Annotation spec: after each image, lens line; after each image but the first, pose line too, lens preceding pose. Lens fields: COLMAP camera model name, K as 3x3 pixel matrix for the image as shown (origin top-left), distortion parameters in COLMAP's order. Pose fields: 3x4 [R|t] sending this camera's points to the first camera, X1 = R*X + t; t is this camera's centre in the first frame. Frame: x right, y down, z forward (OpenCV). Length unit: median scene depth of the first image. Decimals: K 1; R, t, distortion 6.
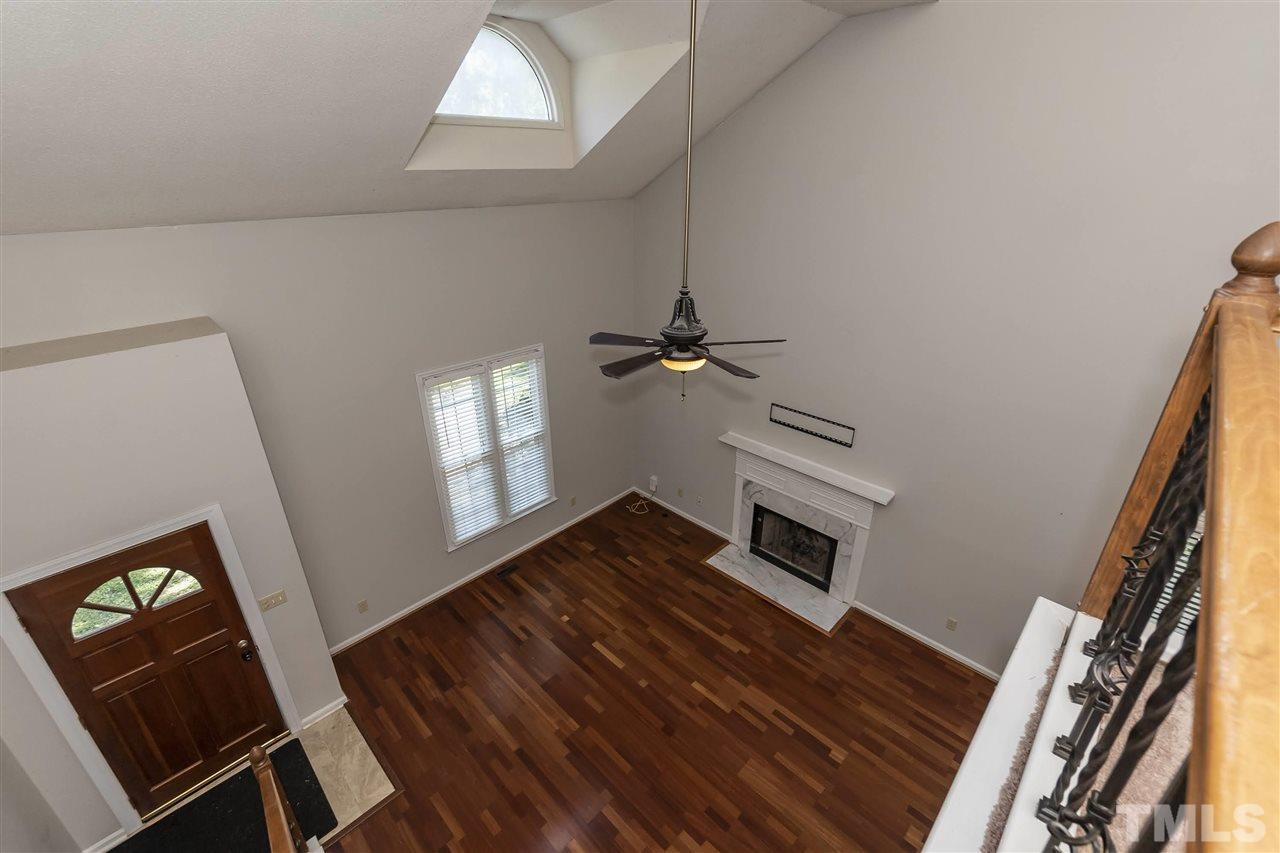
lens RADIAL K [[552.1, 0, 639.7], [0, 552.1, 417.5], [0, 0, 1]] dist [-0.002957, -0.000089]
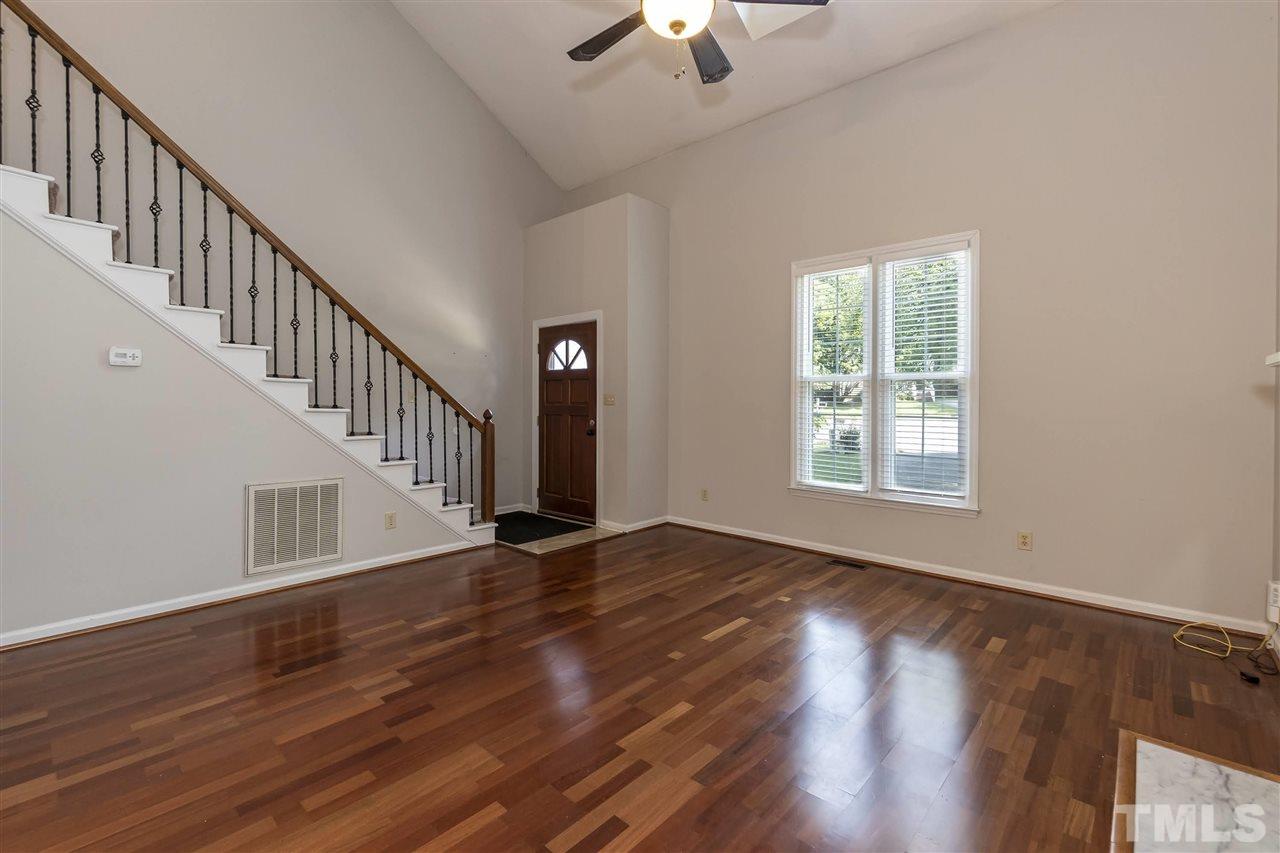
lens RADIAL K [[559.4, 0, 633.6], [0, 559.4, 405.7], [0, 0, 1]] dist [0.000372, 0.000154]
pose [[0.030072, 0.009959, -0.999498, 0.499821], [-0.413049, 0.910703, -0.003353, 0.235343], [0.910212, 0.412942, 0.031501, 0.730407]]
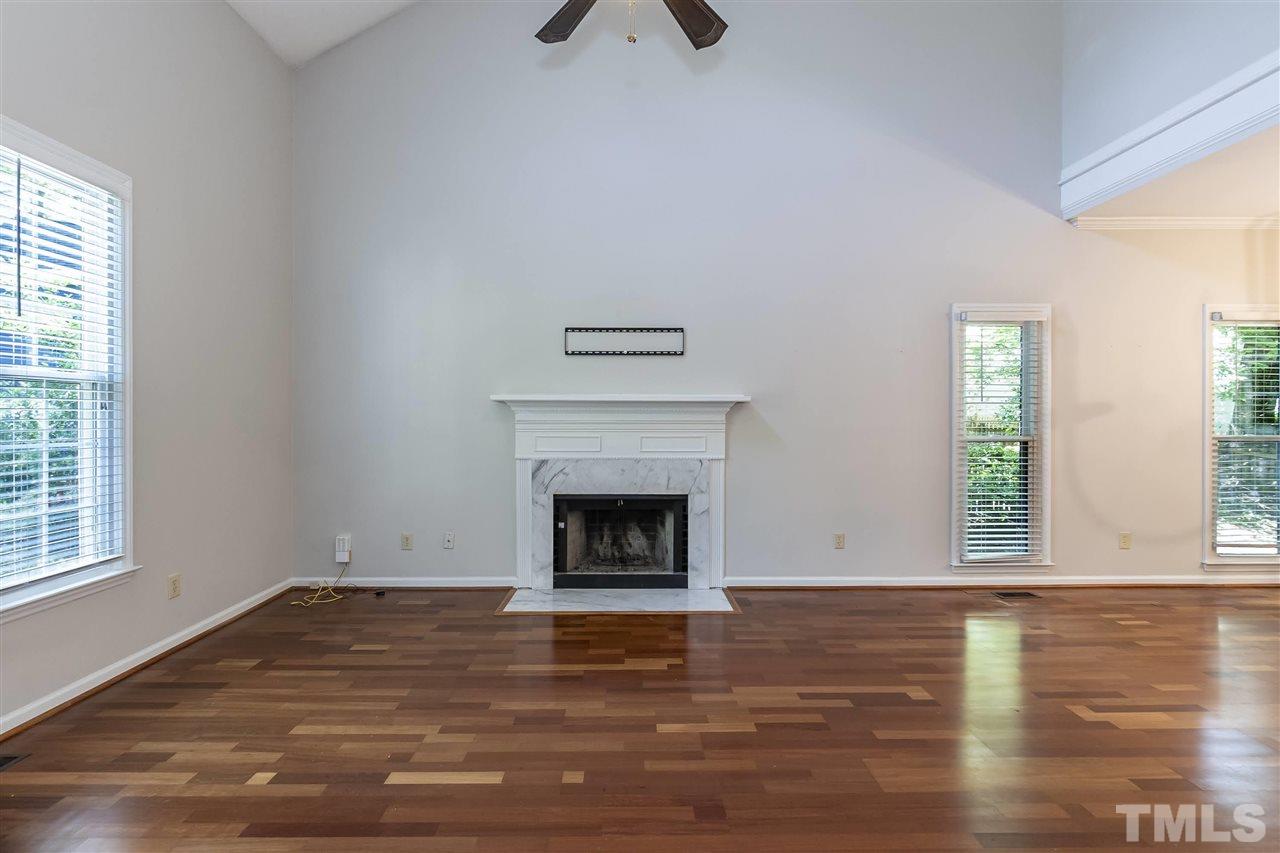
lens RADIAL K [[559.4, 0, 635.0], [0, 559.4, 420.2], [0, 0, 1]] dist [-0.000268, -0.000249]
pose [[0.706983, -0.001088, 0.707229, -0.218501], [0.288253, 0.913612, -0.286747, 0.326352], [-0.645821, 0.406587, 0.646222, 0.524782]]
